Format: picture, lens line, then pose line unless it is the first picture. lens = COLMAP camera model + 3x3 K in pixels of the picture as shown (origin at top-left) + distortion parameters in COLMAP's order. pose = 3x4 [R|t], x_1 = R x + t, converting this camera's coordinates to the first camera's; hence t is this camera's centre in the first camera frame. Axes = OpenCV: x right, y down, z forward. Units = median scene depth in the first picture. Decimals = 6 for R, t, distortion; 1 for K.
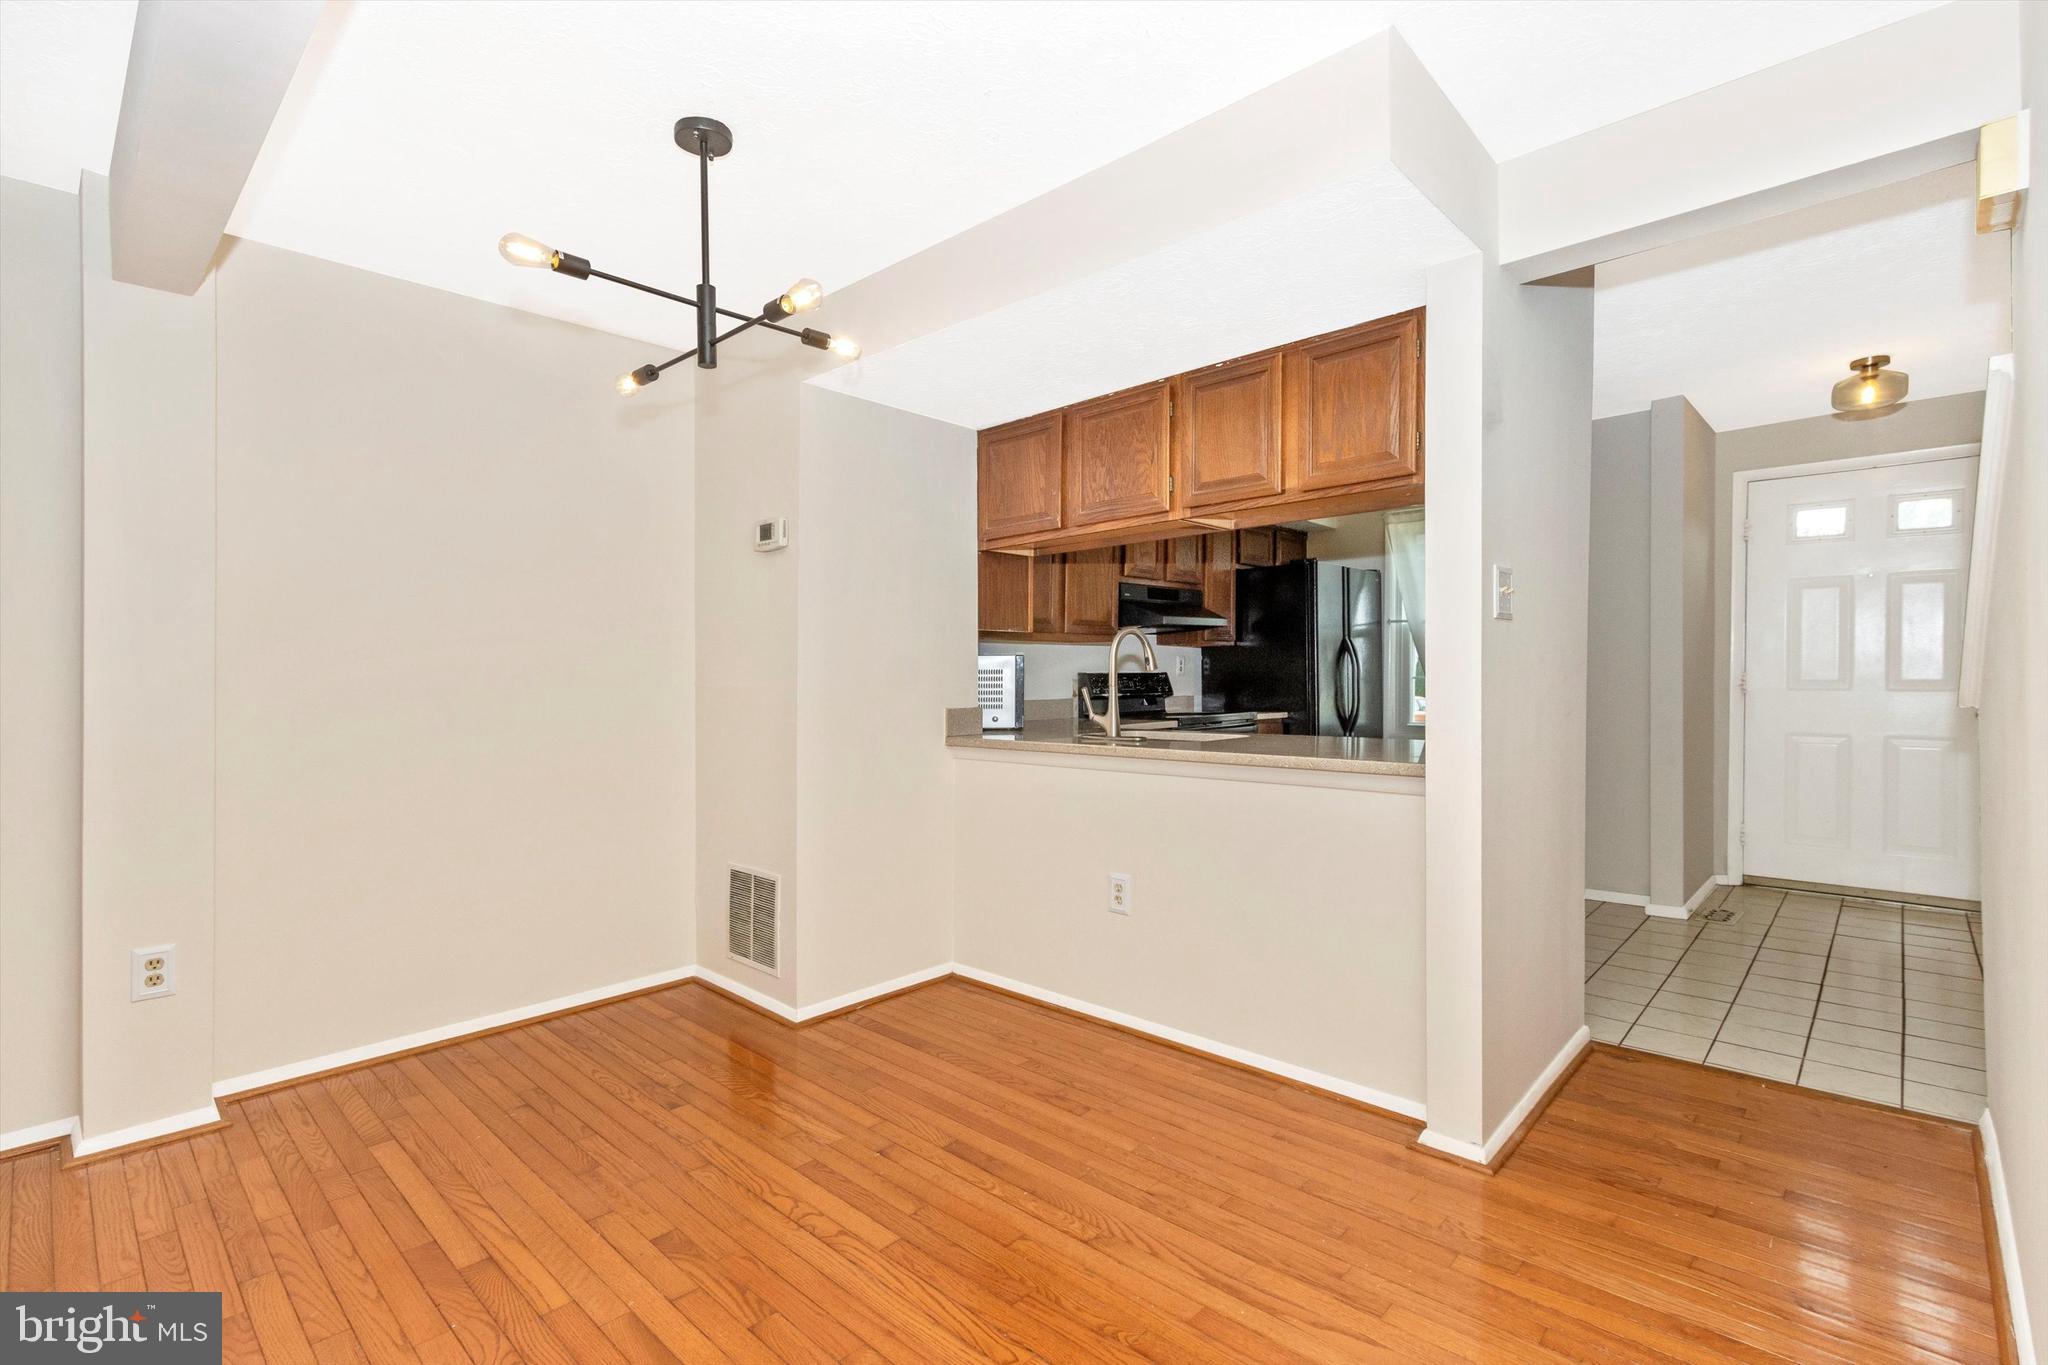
lens RADIAL K [[954.0, 0, 976.5], [0, 954.0, 677.6], [0, 0, 1]] dist [-0.007515, 0.000052]
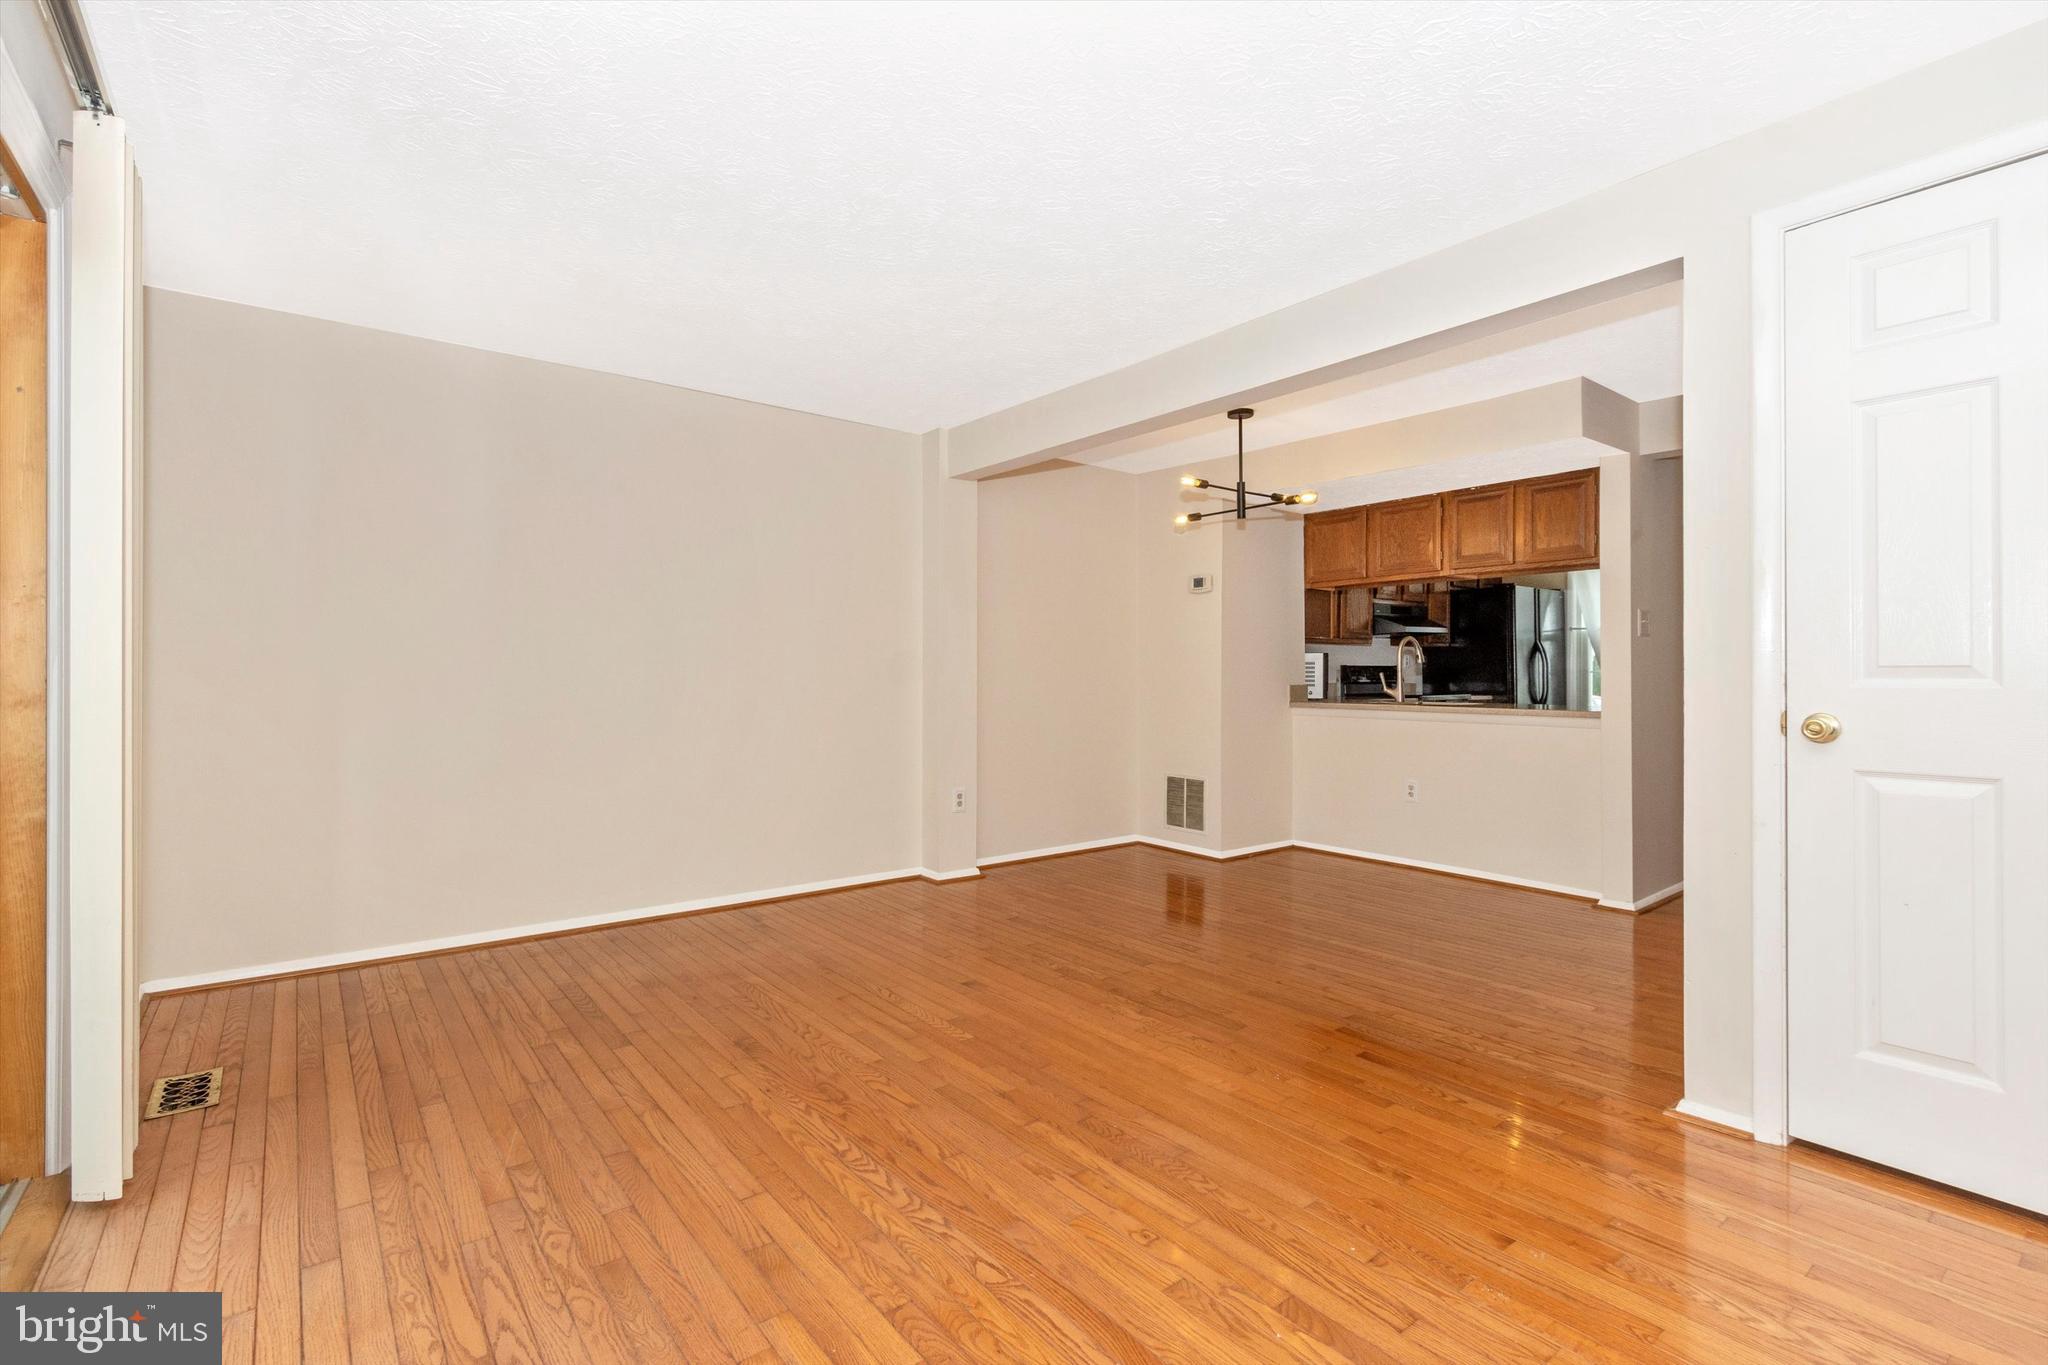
lens RADIAL K [[916.8, 0, 1017.2], [0, 916.8, 654.4], [0, 0, 1]] dist [0.001874, 0.000076]
pose [[0.991897, 0.007388, -0.126832, -0.299938], [-0.009734, 0.999793, -0.017886, 0.012236], [0.126674, 0.018976, 0.991763, -0.642778]]
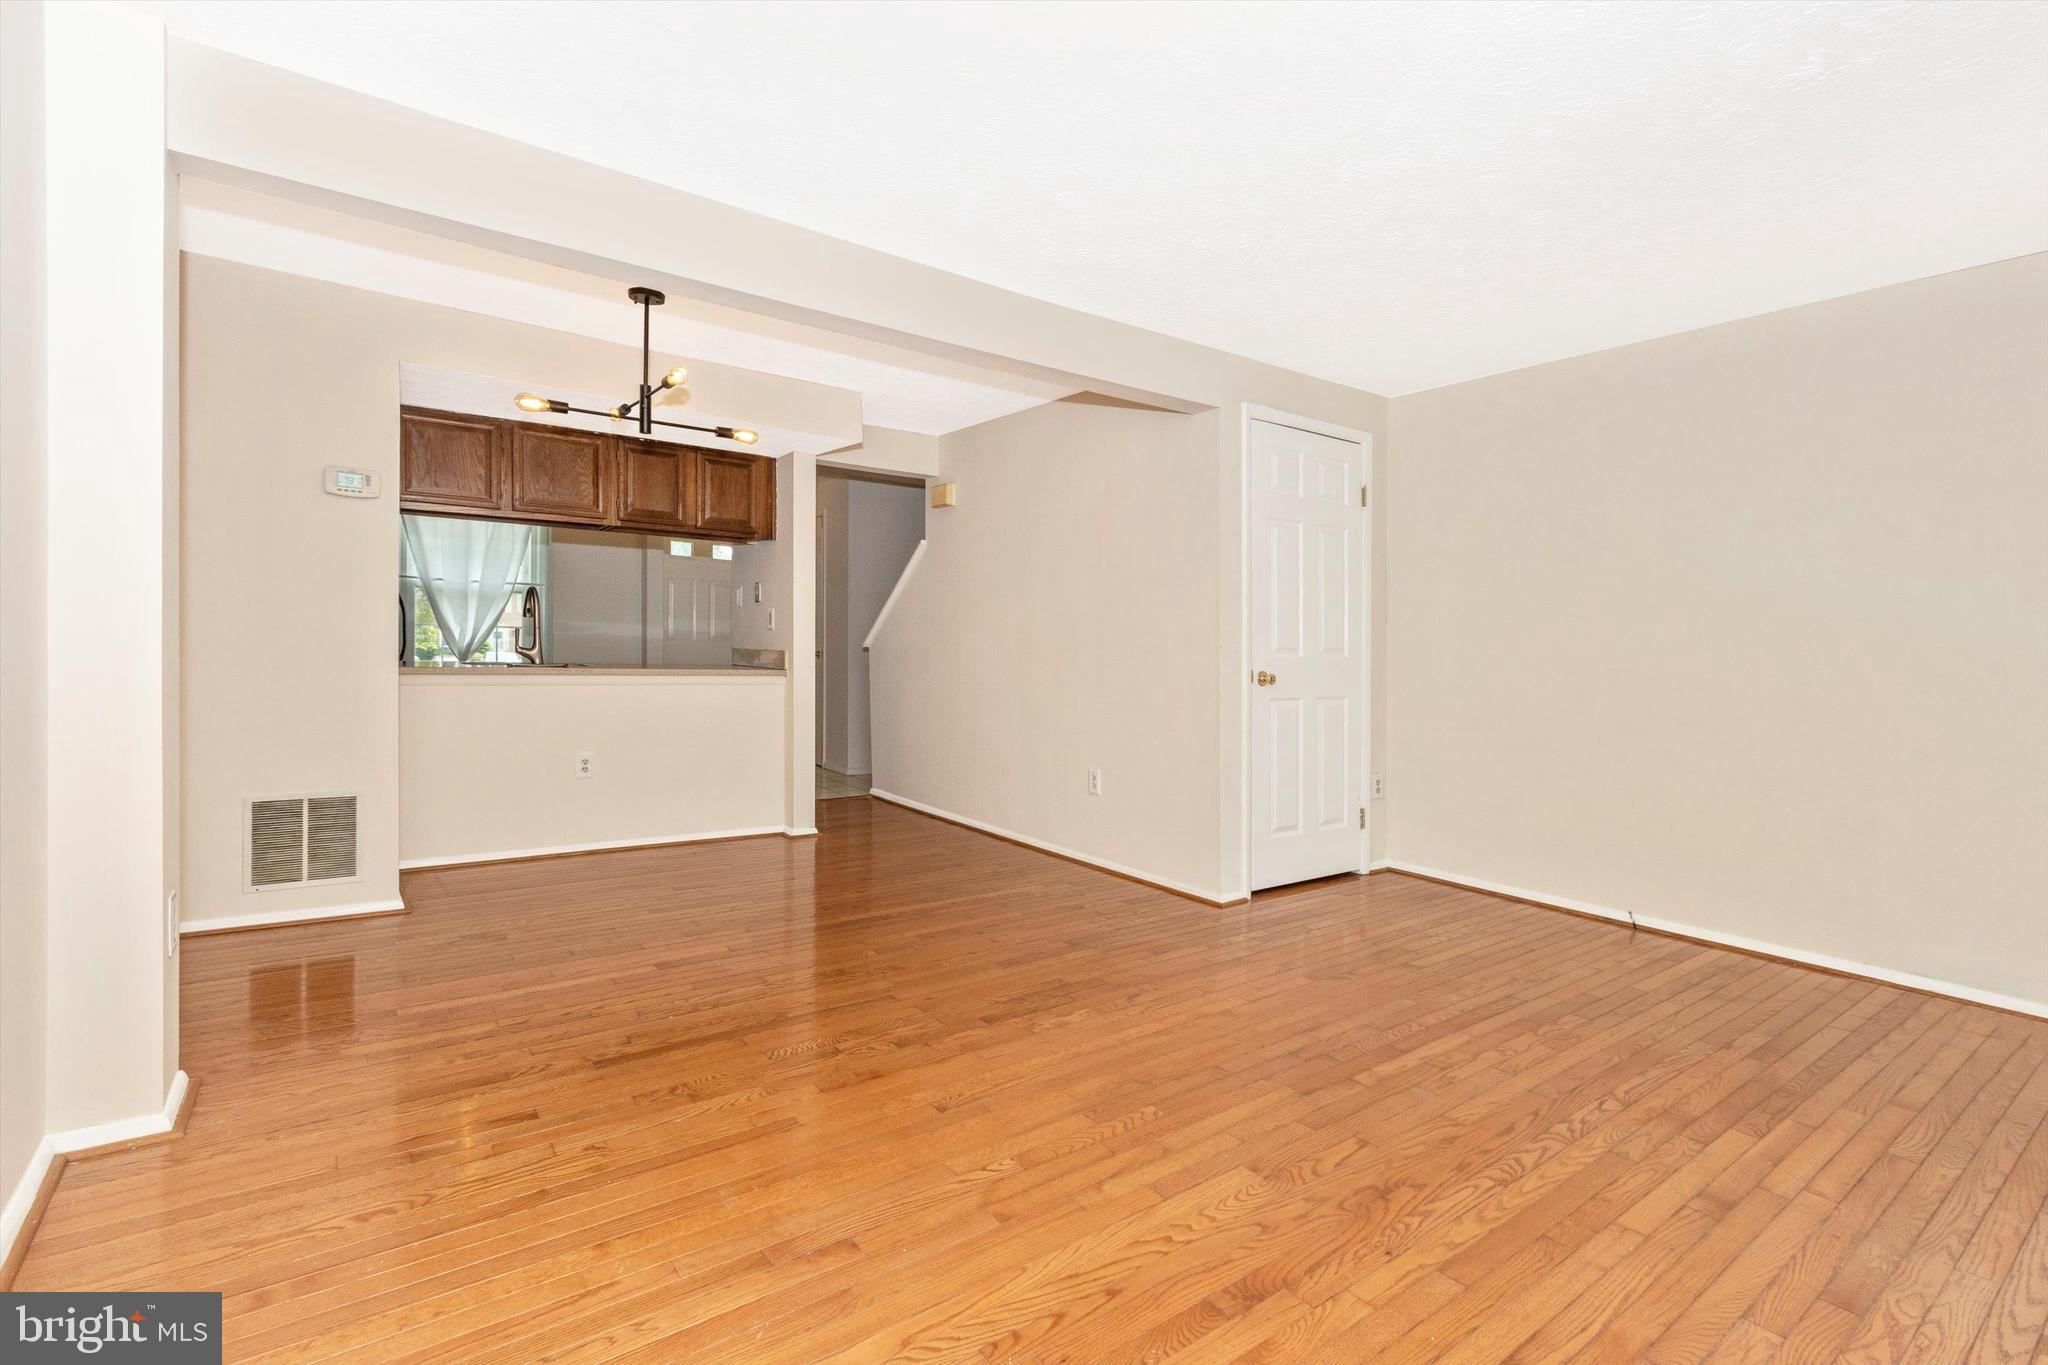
lens RADIAL K [[907.5, 0, 1026.5], [0, 907.5, 626.8], [0, 0, 1]] dist [-0.001675, 0.000095]
pose [[0.179310, 0.029382, 0.983354, -0.989364], [-0.030372, 0.999243, -0.024318, 0.014820], [-0.983324, -0.025506, 0.180066, 0.037209]]
